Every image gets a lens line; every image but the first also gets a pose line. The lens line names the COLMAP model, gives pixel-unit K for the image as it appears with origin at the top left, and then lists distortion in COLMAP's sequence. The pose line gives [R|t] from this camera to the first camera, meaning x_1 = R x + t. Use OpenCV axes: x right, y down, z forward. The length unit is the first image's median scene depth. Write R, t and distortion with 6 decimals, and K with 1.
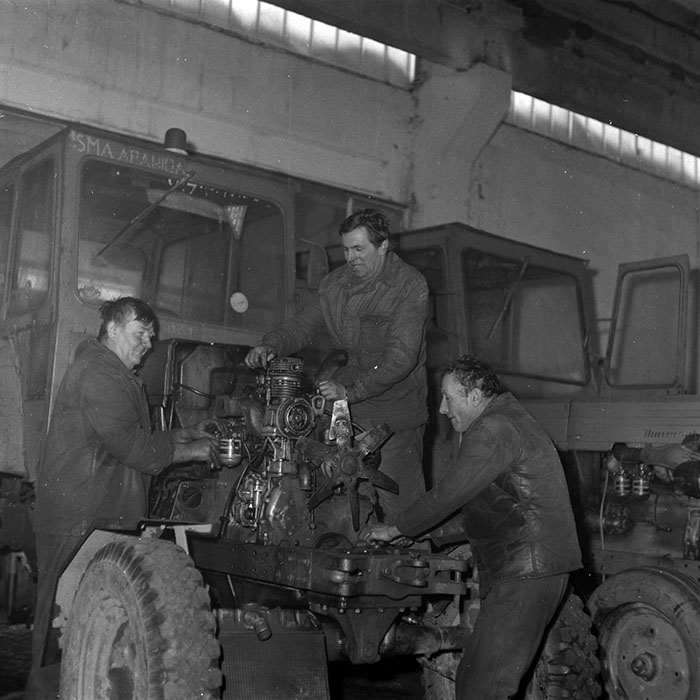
lens RADIAL K [[1149.6, 0, 350.0], [0, 1149.6, 350.0], [0, 0, 1]] dist [0.039486, -0.310269]
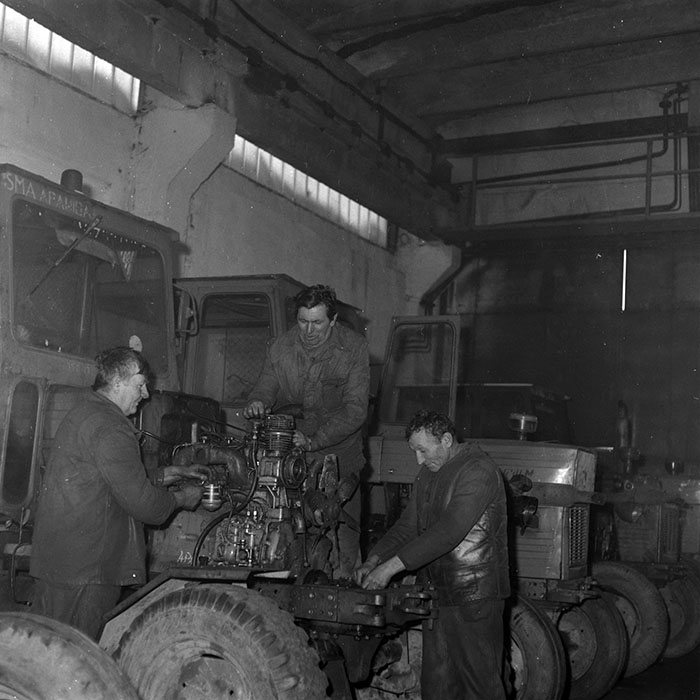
lens RADIAL K [[1130.5, 0, 412.2], [0, 1130.5, 349.4], [0, 0, 1]] dist [-0.025286, 0.016247]
pose [[0.895711, 0.052555, 0.441520, -0.315244], [-0.052265, 0.998551, -0.012830, -0.036223], [-0.441555, -0.011584, 0.897160, -0.032868]]
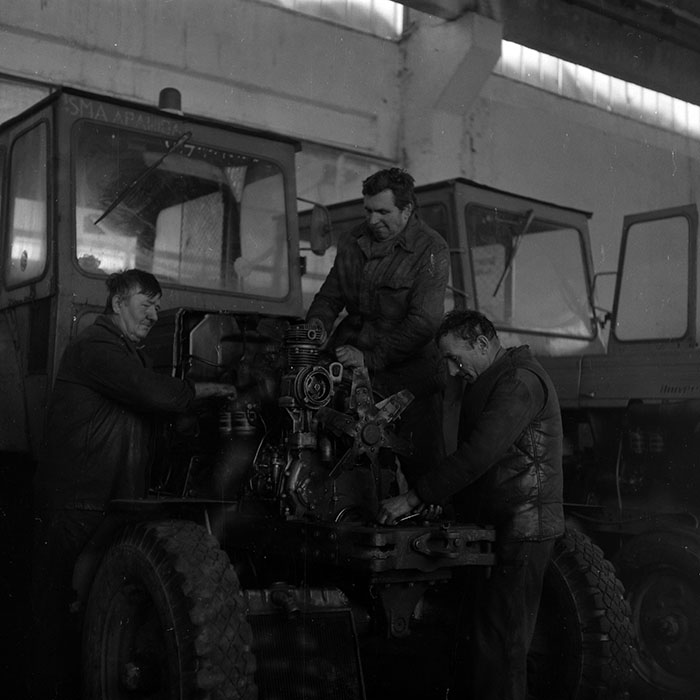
lens RADIAL K [[1149.6, 0, 350.0], [0, 1149.6, 350.0], [0, 0, 1]] dist [0.039486, -0.310269]
pose [[0.999432, -0.030125, 0.015101, -0.022236], [0.029545, 0.998870, 0.037221, -0.005012], [-0.016205, -0.036754, 0.999193, 0.028462]]
